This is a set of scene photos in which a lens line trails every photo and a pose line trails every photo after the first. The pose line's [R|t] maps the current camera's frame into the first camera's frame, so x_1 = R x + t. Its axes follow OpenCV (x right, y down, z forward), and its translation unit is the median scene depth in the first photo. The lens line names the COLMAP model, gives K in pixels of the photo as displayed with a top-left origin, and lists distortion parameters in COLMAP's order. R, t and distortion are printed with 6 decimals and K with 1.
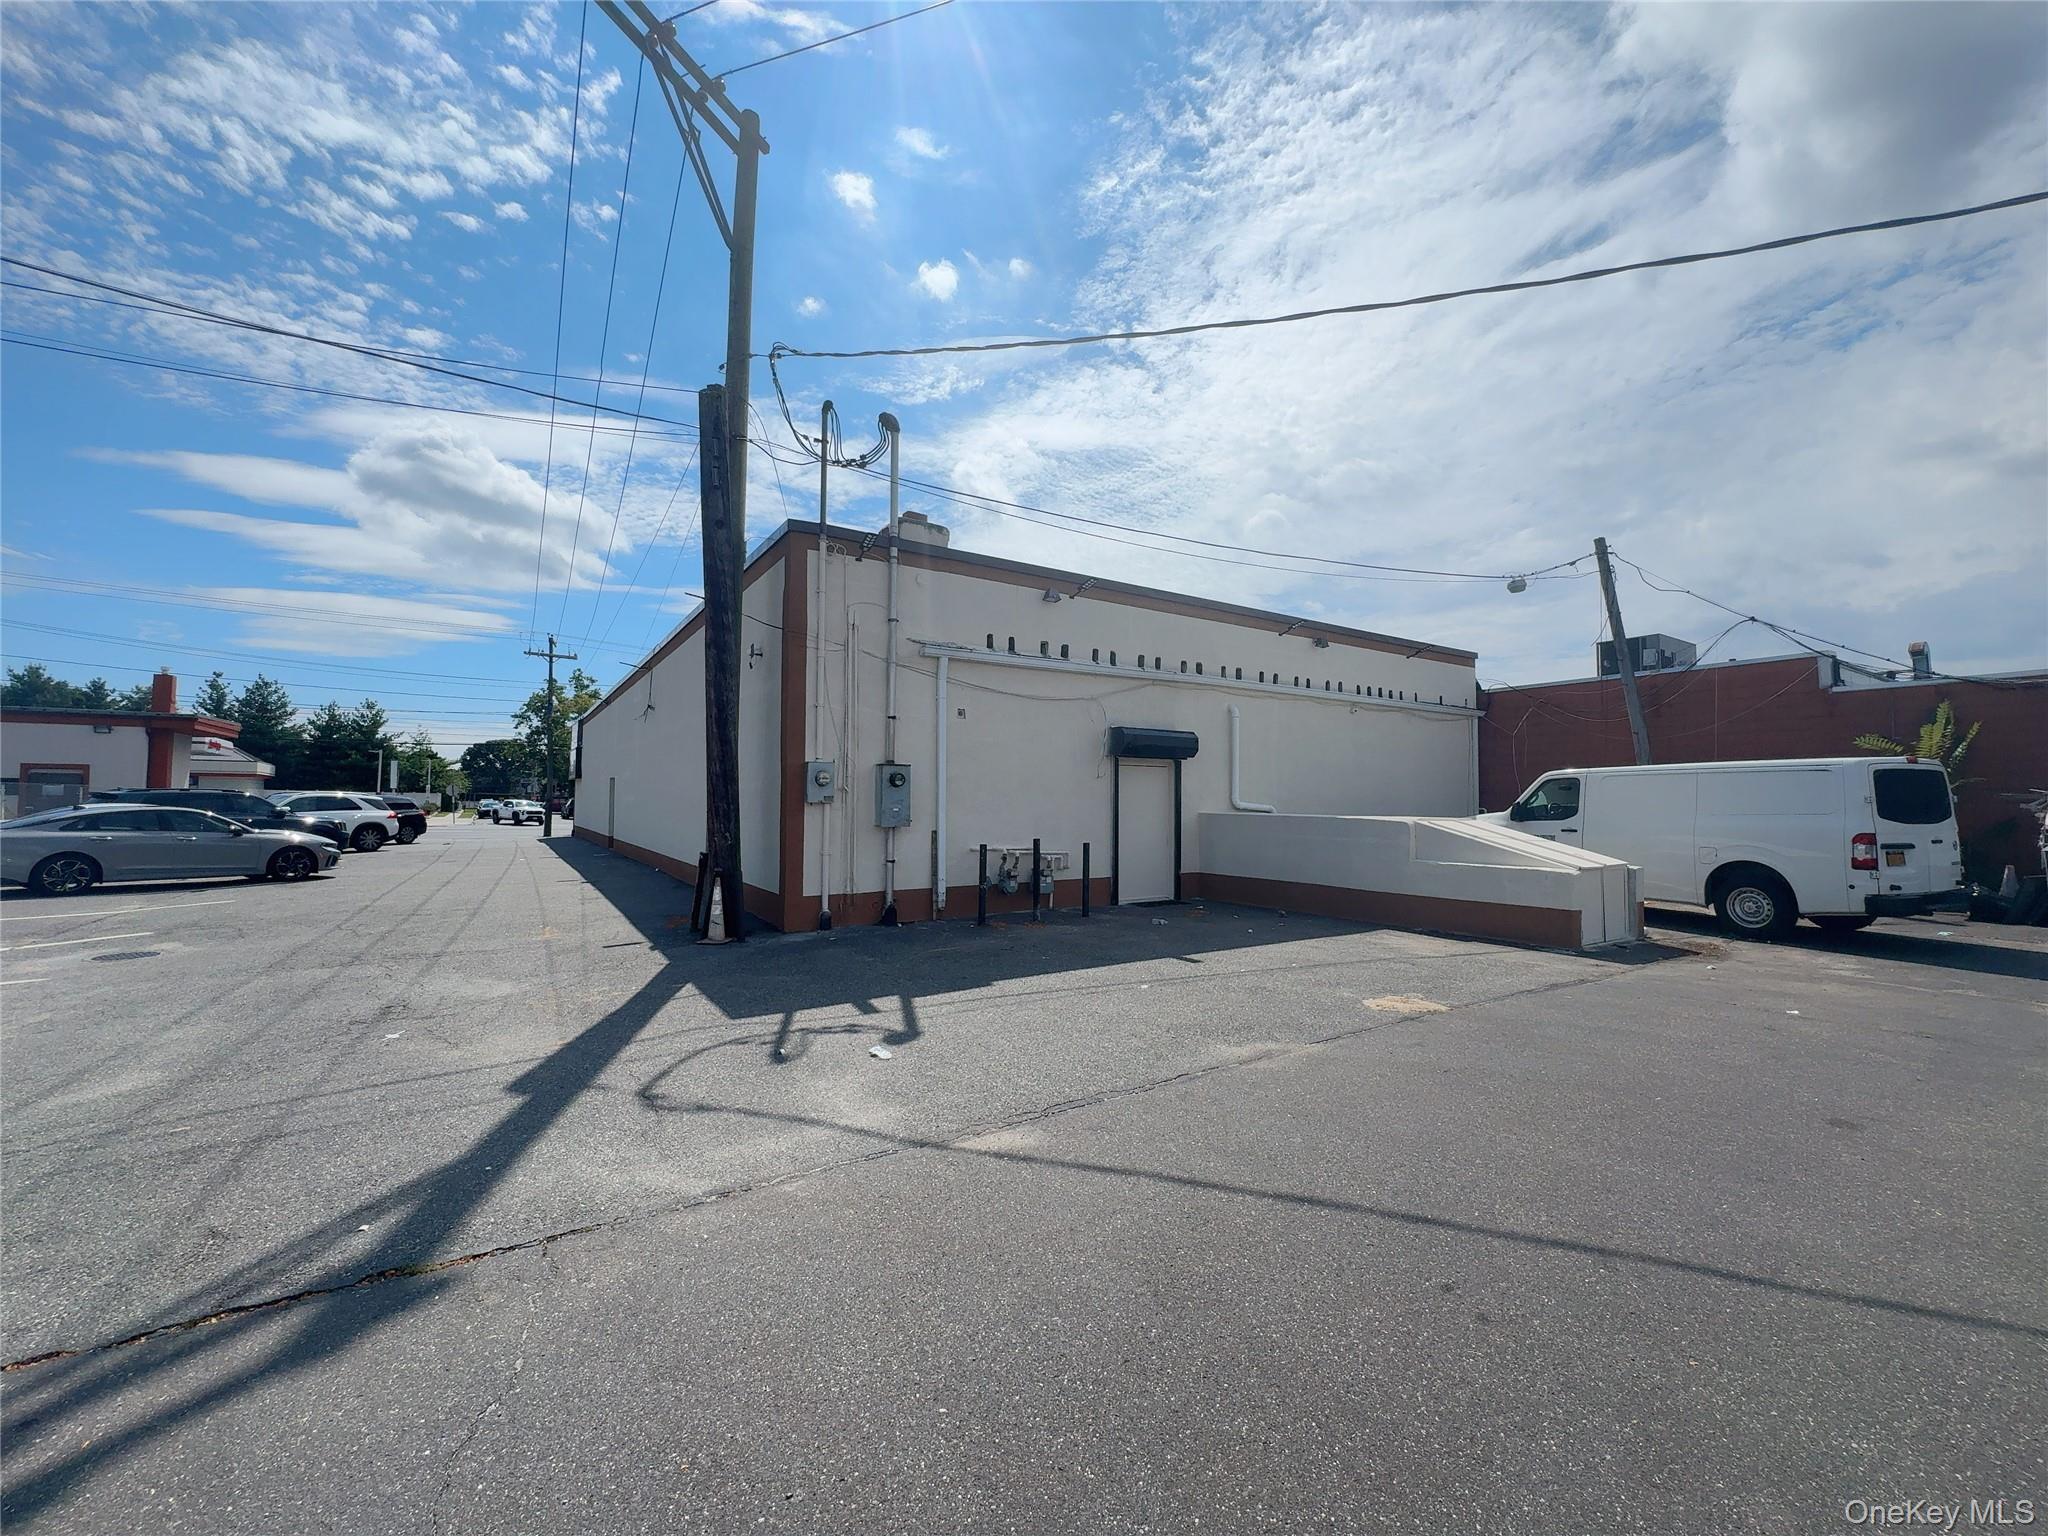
lens RADIAL K [[852.7, 0, 1053.7], [0, 852.7, 770.0], [0, 0, 1]] dist [-0.003520, -0.000606]
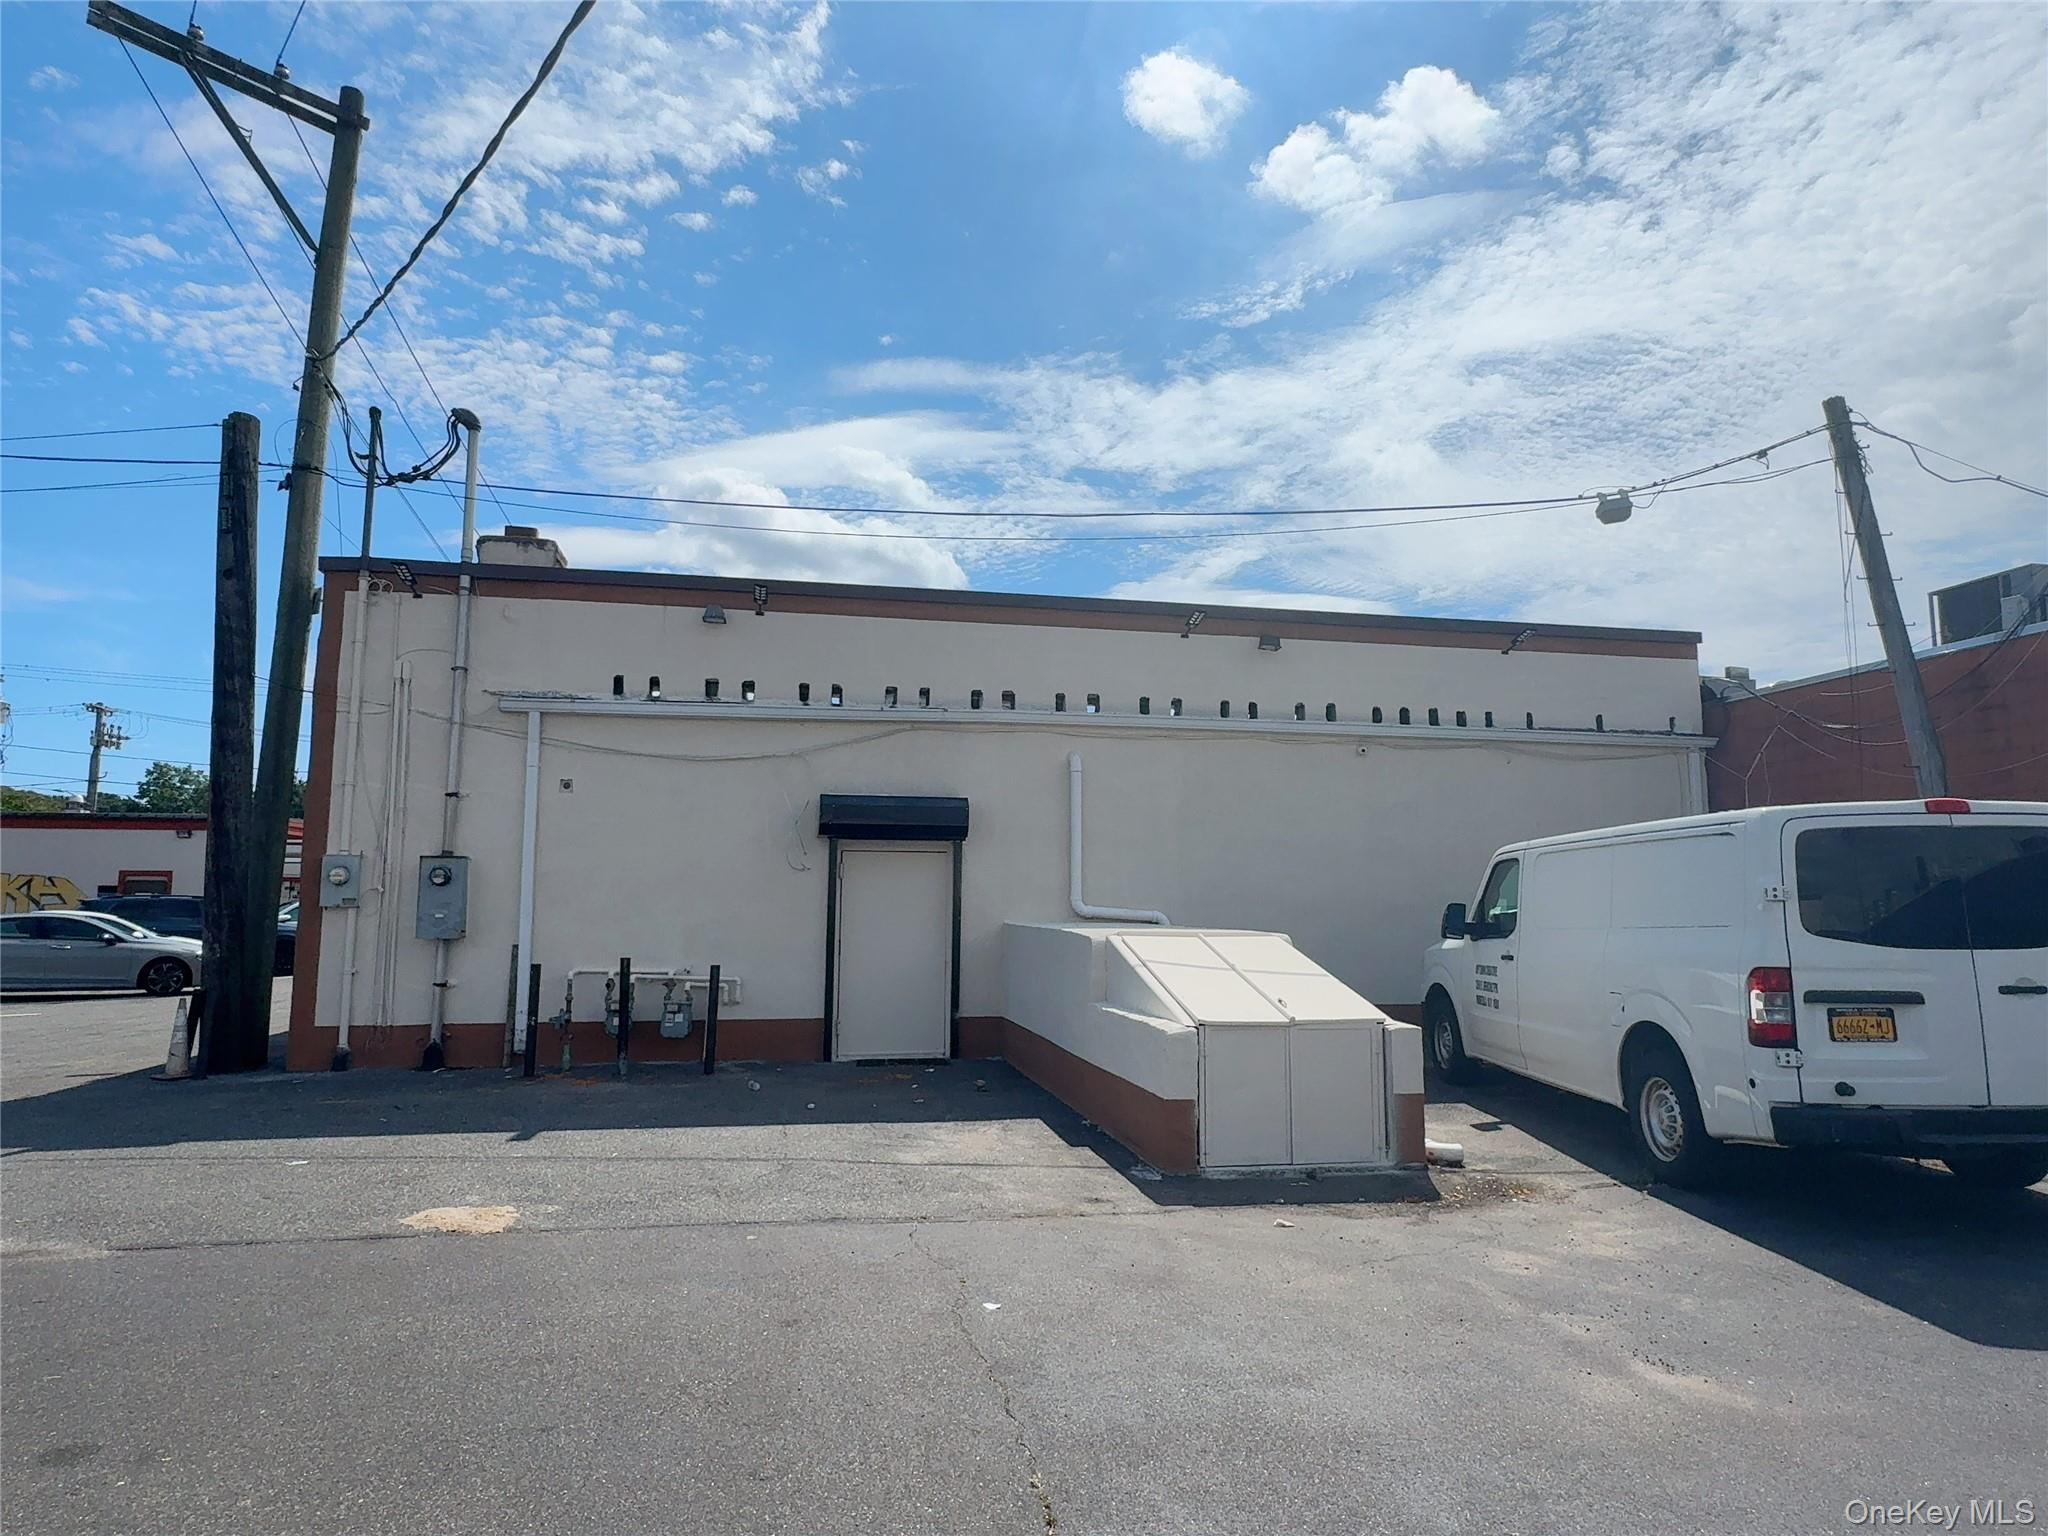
lens RADIAL K [[1262.1, 0, 1030.4], [0, 1262.1, 772.8], [0, 0, 1]] dist [-0.002027, 0.000015]
pose [[0.917616, -0.043977, -0.395029, 0.564807], [0.015335, 0.997037, -0.075375, 0.009017], [0.397173, 0.063107, 0.915571, 0.130003]]
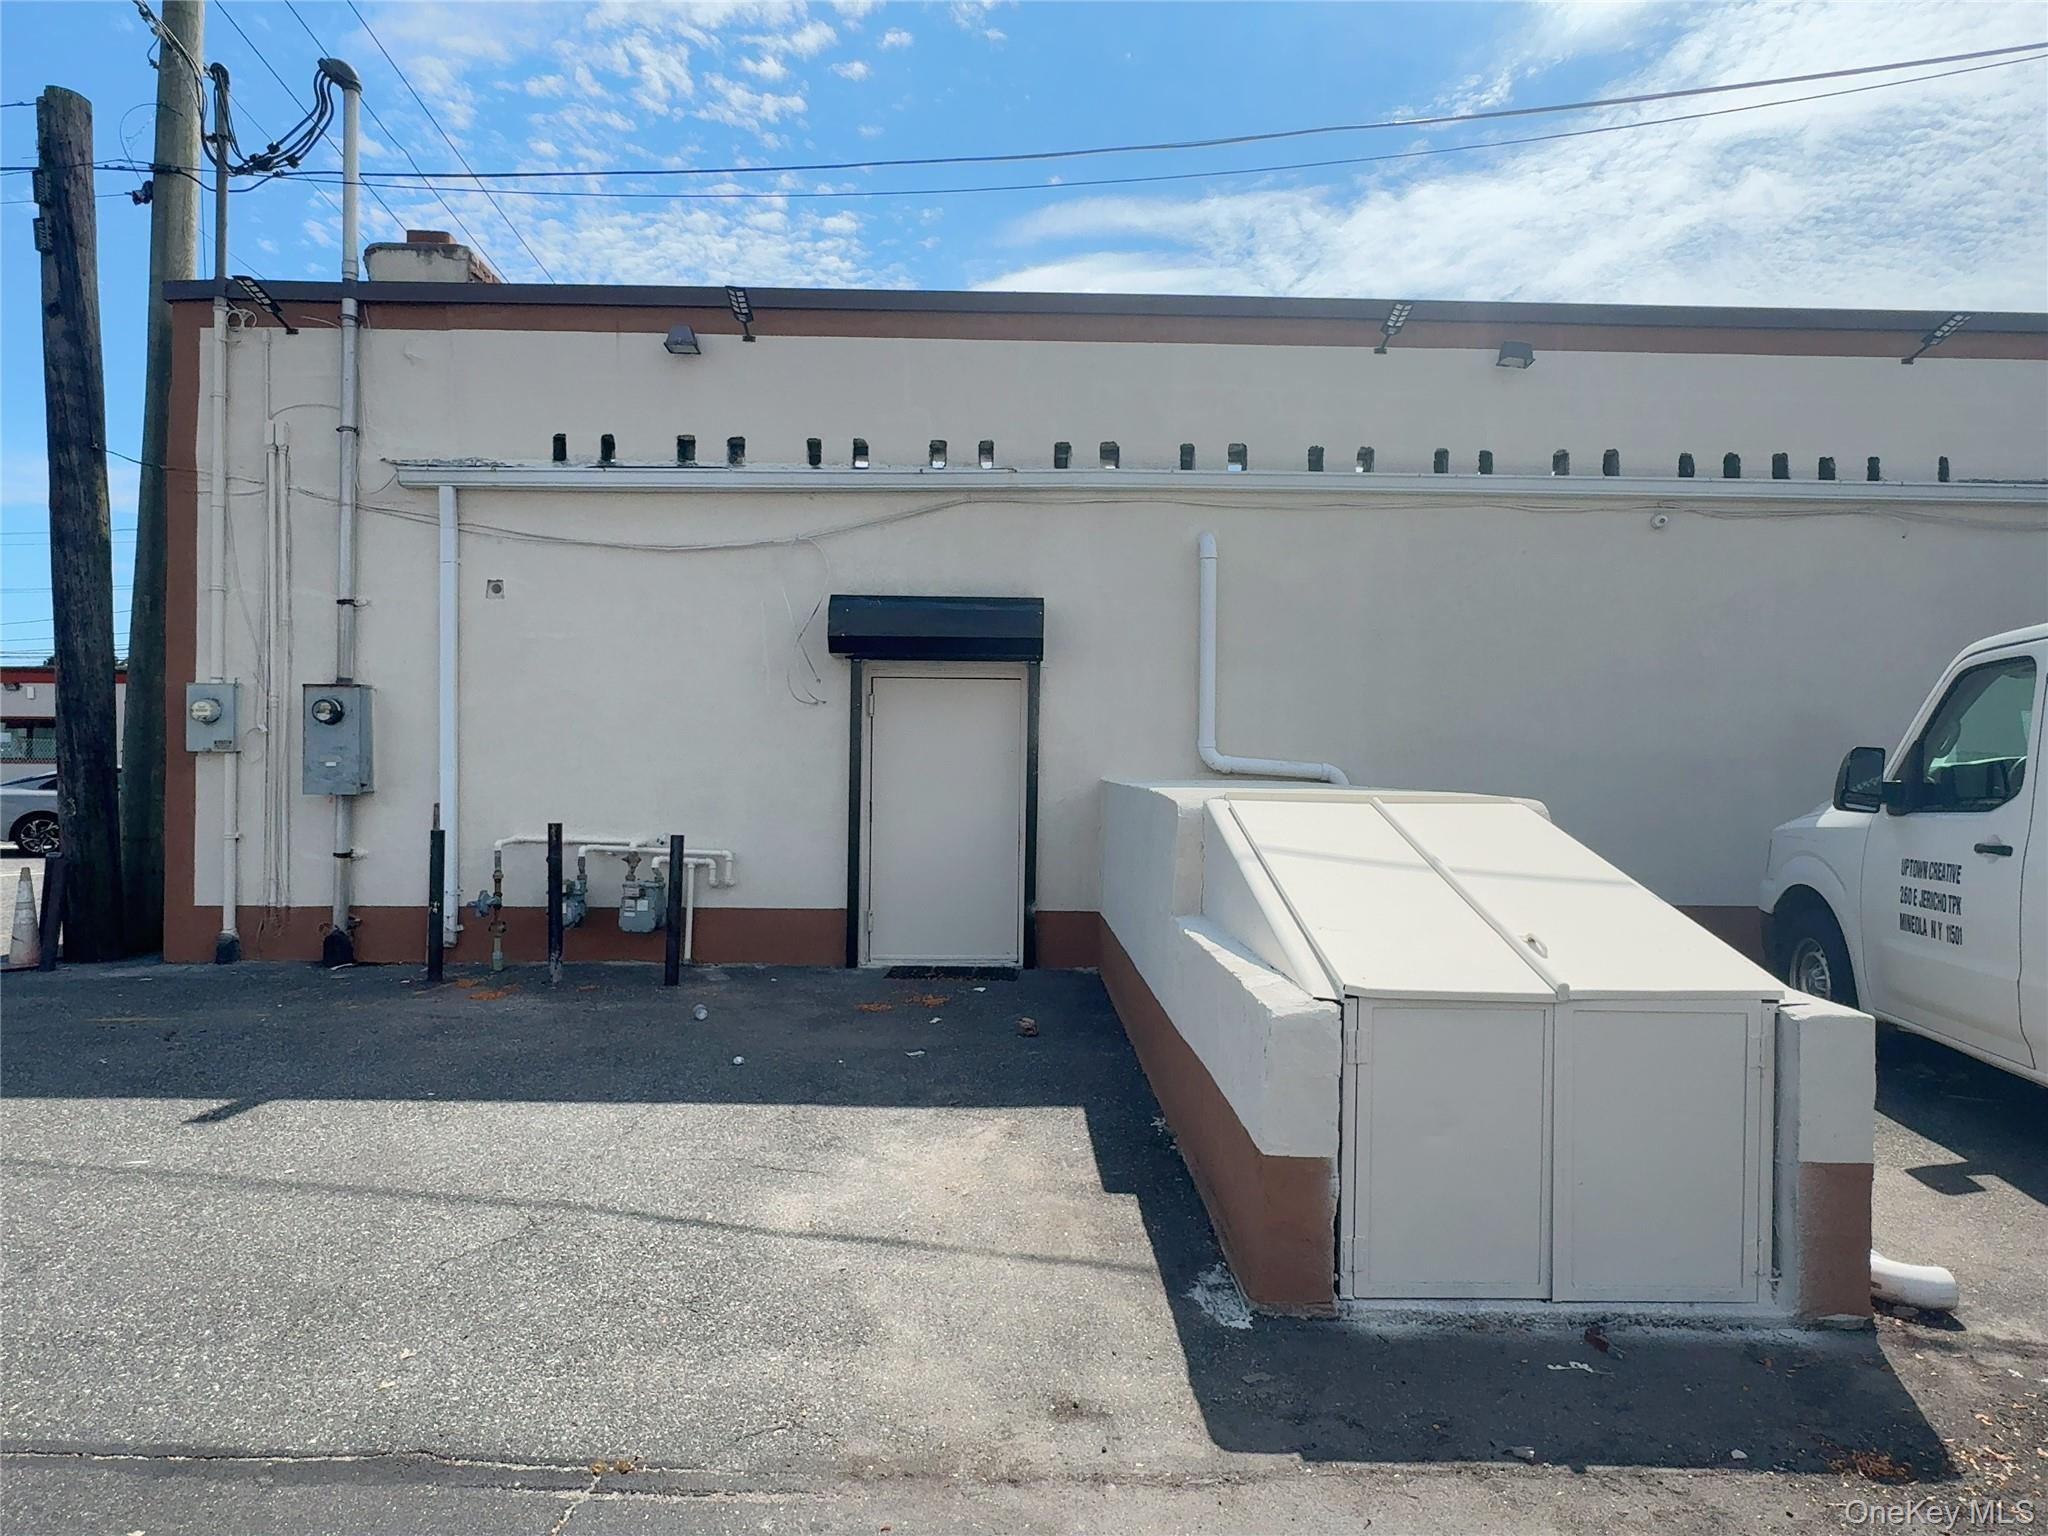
lens RADIAL K [[1202.8, 0, 1025.7], [0, 1202.8, 785.2], [0, 0, 1]] dist [-0.005458, -0.000339]
pose [[0.828482, 0.009885, -0.559928, 0.487692], [0.015714, 0.999040, 0.040889, 0.026321], [0.559794, -0.042675, 0.827532, 0.451523]]
